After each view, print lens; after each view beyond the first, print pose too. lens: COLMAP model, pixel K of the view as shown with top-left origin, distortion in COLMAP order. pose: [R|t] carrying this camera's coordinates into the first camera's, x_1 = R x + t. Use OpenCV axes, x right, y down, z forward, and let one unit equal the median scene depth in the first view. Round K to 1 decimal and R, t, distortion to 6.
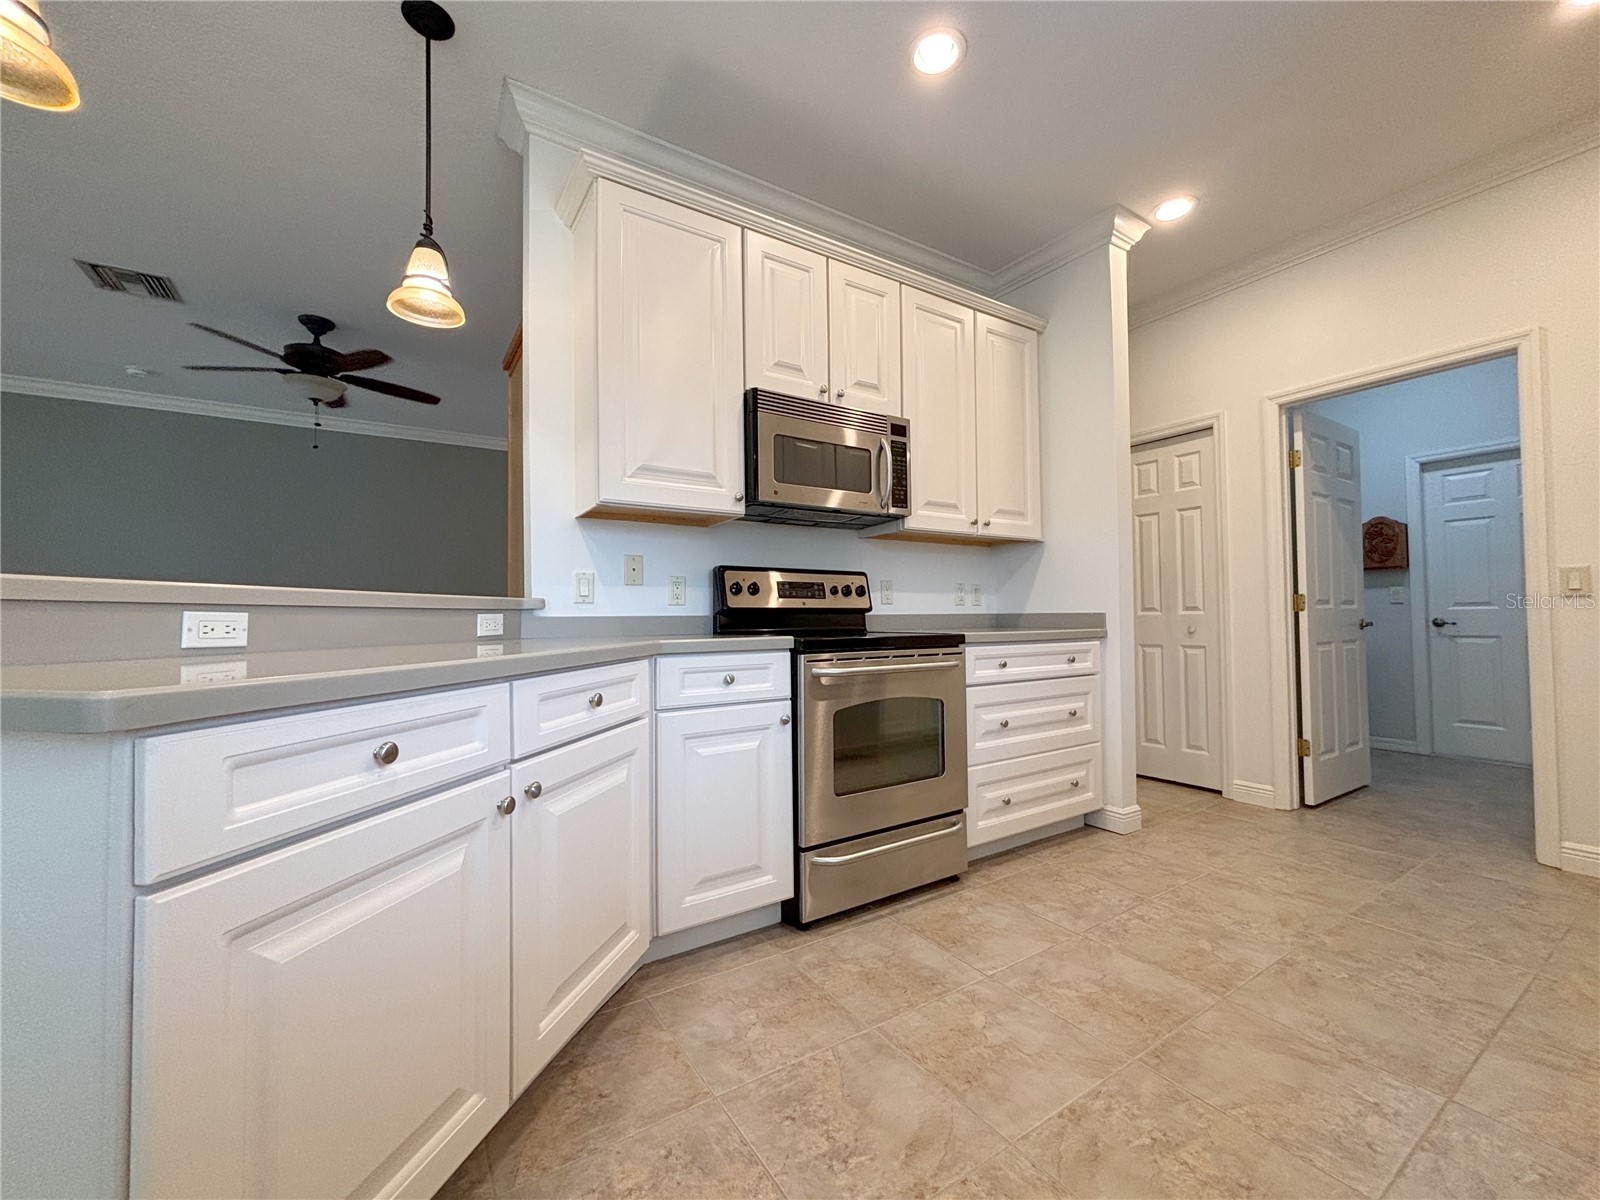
lens RADIAL K [[641.0, 0, 797.2], [0, 641.0, 599.8], [0, 0, 1]] dist [-0.002266, -0.000270]
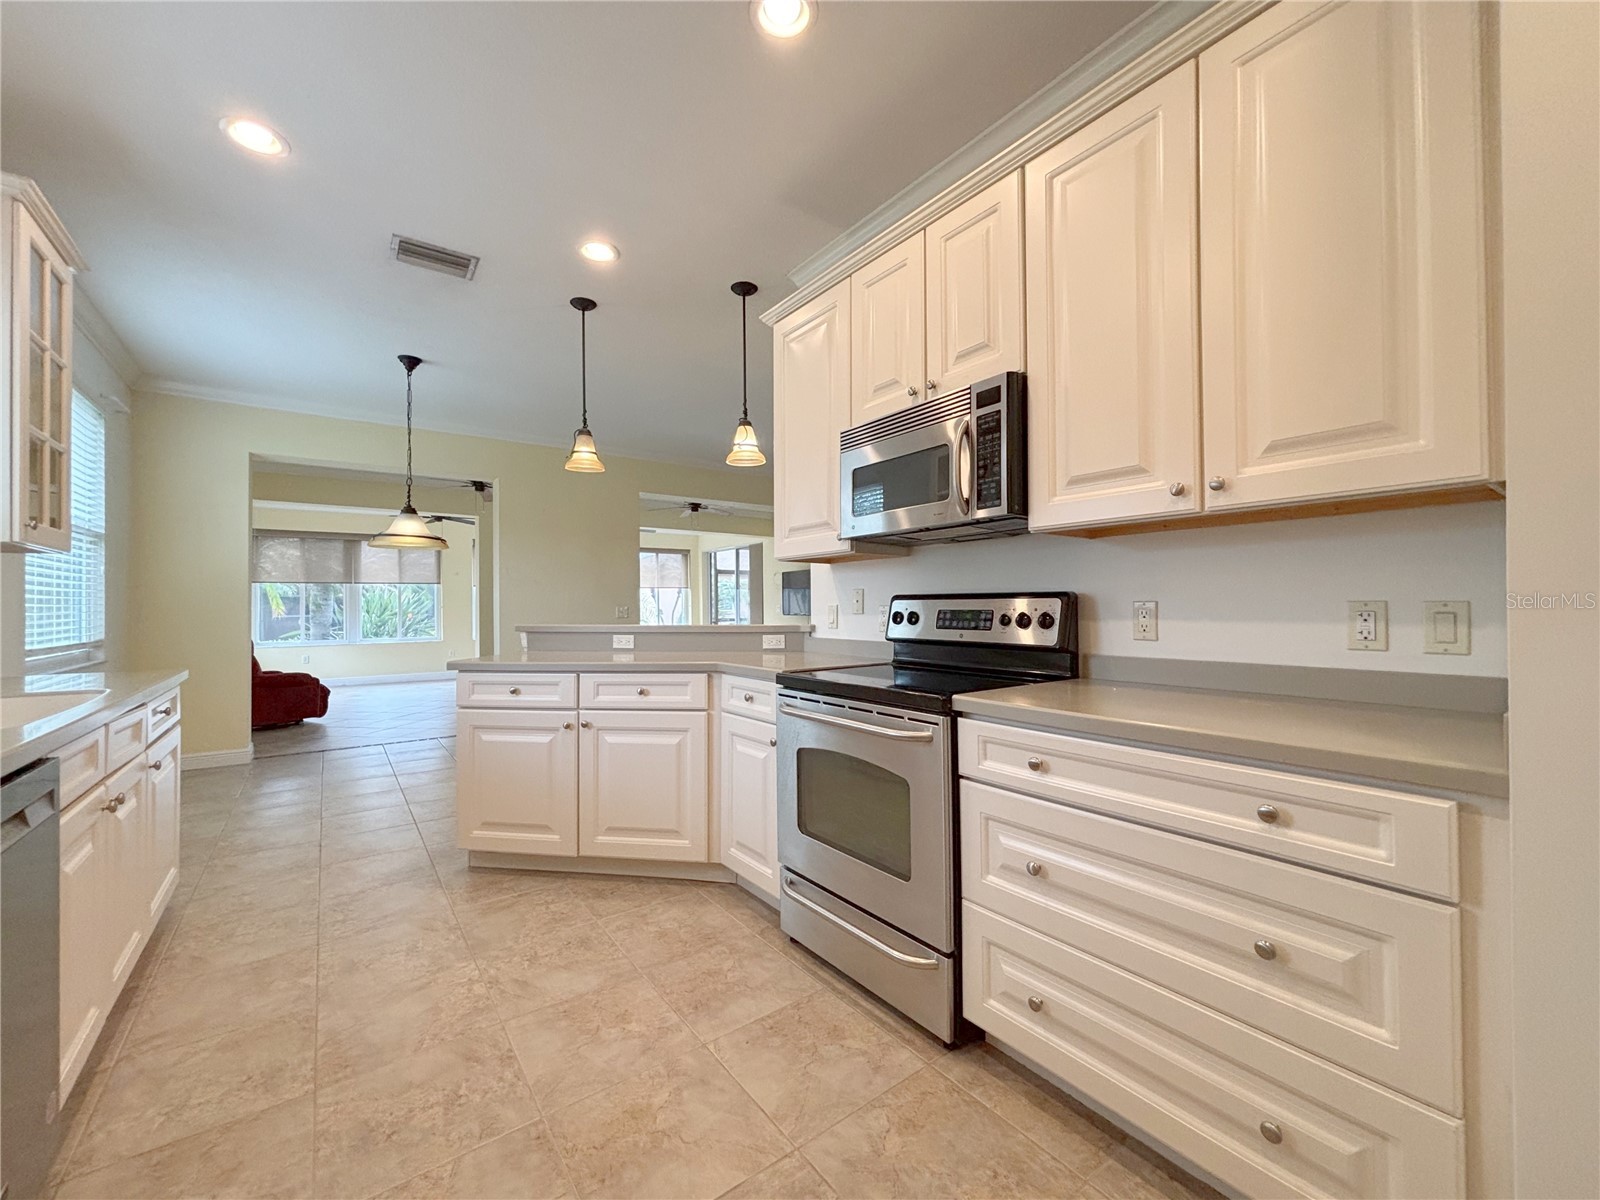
lens RADIAL K [[641.0, 0, 797.4], [0, 641.0, 600.5], [0, 0, 1]] dist [-0.002266, -0.000270]
pose [[0.067488, 0.000281, -0.997720, 0.992233], [0.033806, 0.999425, 0.002569, -0.059188], [0.997147, -0.033902, 0.067439, 0.860300]]
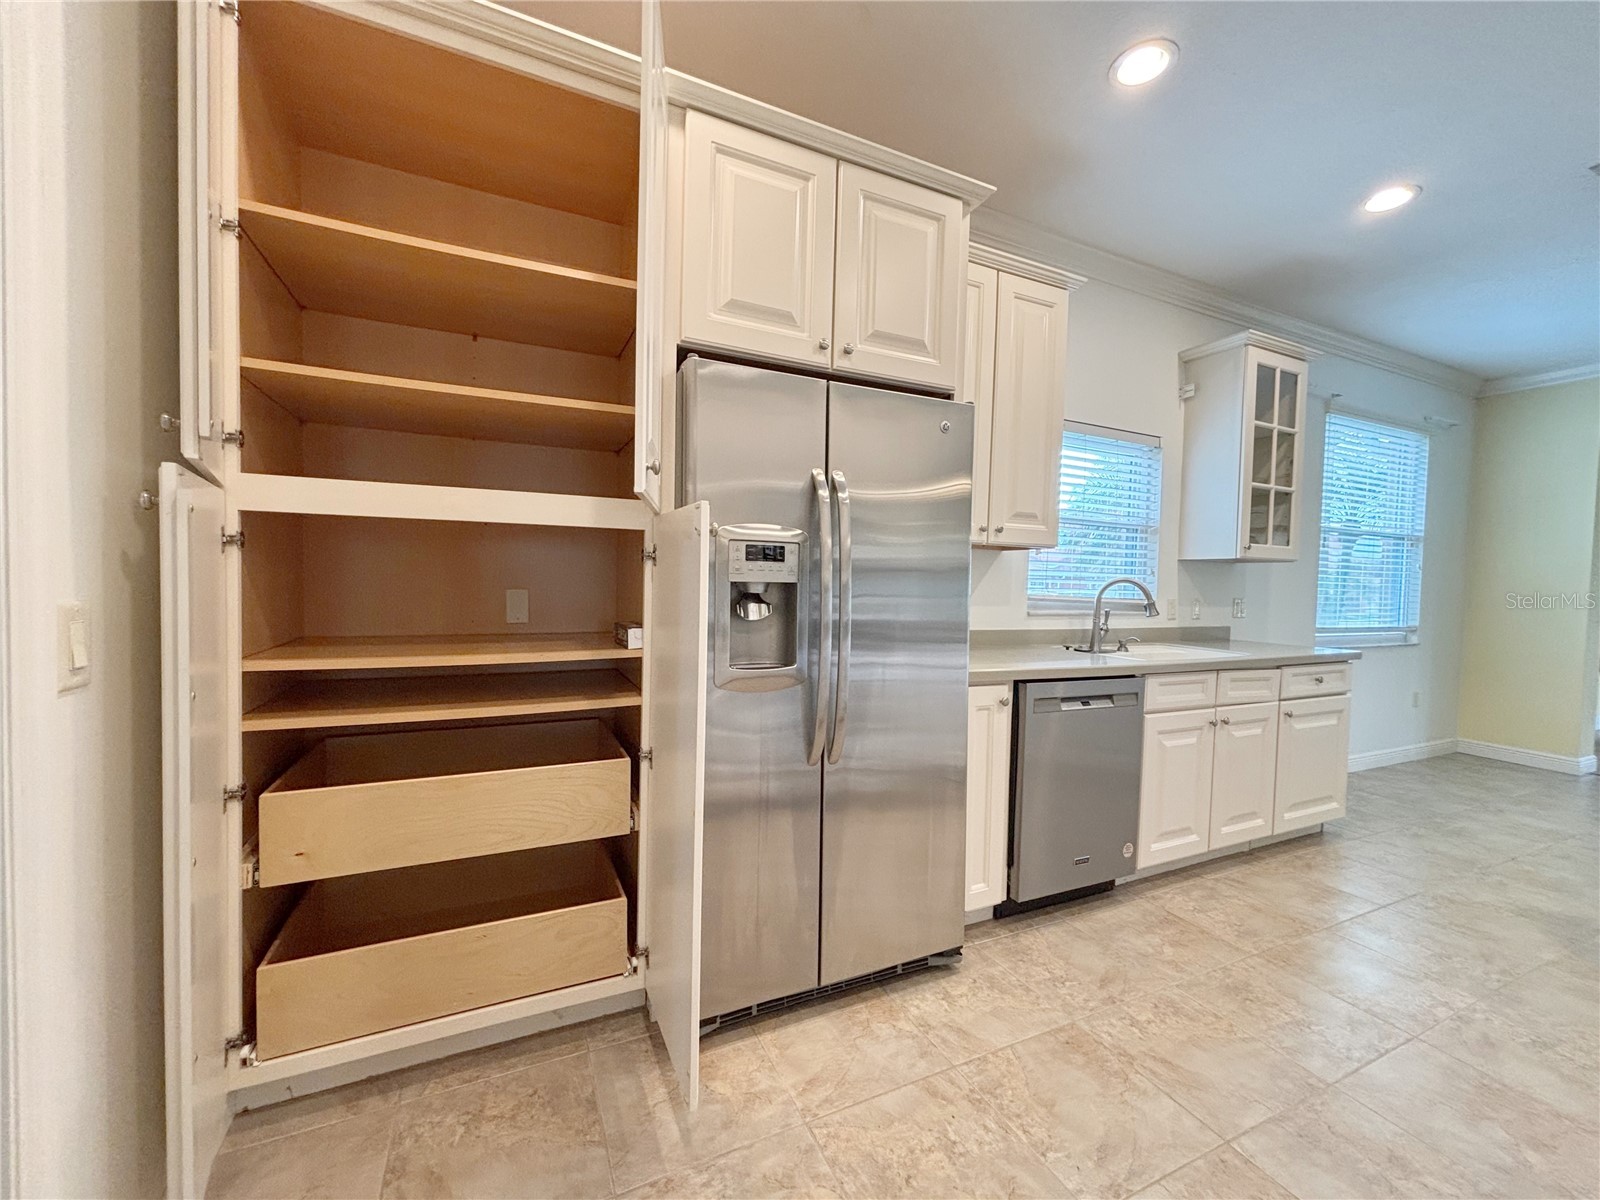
lens RADIAL K [[641.0, 0, 798.0], [0, 641.0, 603.4], [0, 0, 1]] dist [-0.002266, -0.000270]
pose [[-0.990305, -0.022659, 0.137048, 0.826538], [-0.021030, 0.999690, 0.013324, -0.069643], [-0.137307, 0.010313, -0.990475, 1.397787]]
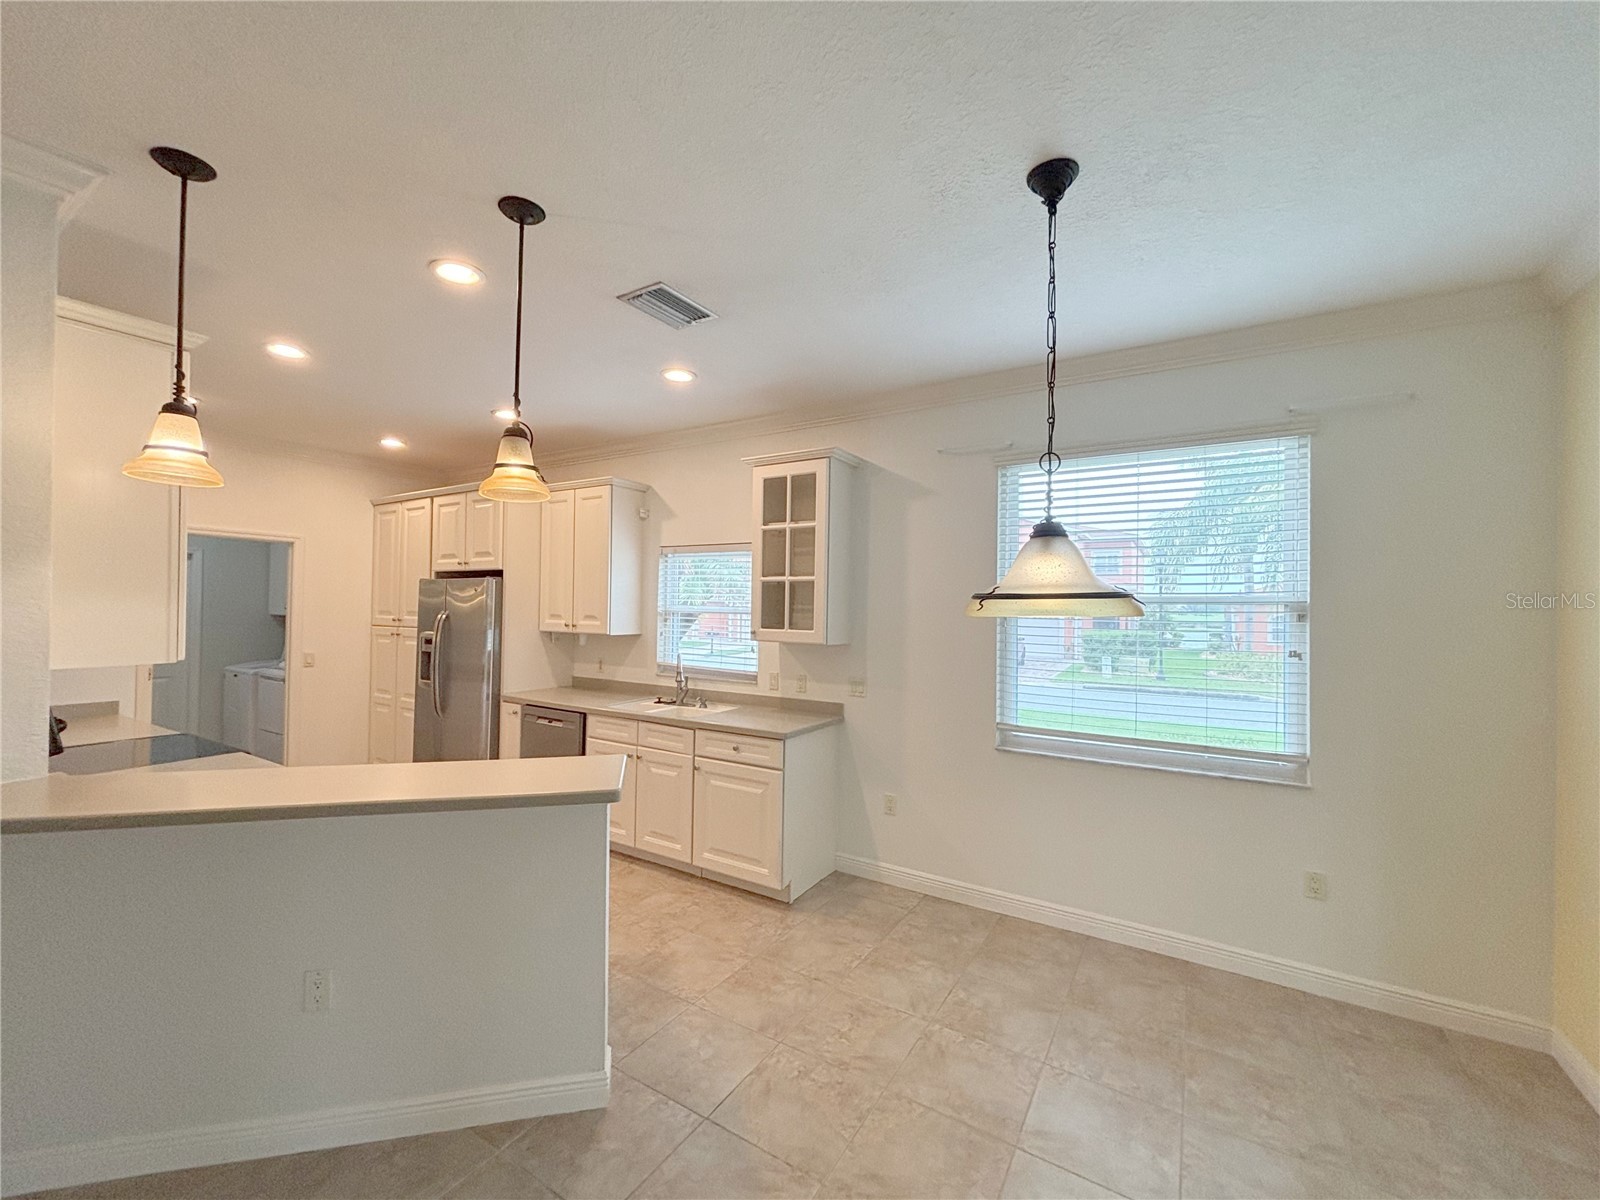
lens RADIAL K [[641.0, 0, 797.3], [0, 641.0, 596.2], [0, 0, 1]] dist [-0.002266, -0.000270]
pose [[-0.432878, 0.018173, 0.901269, -1.519668], [-0.035067, 0.998701, -0.036980, -0.230905], [-0.900770, -0.047613, -0.431678, 0.496694]]
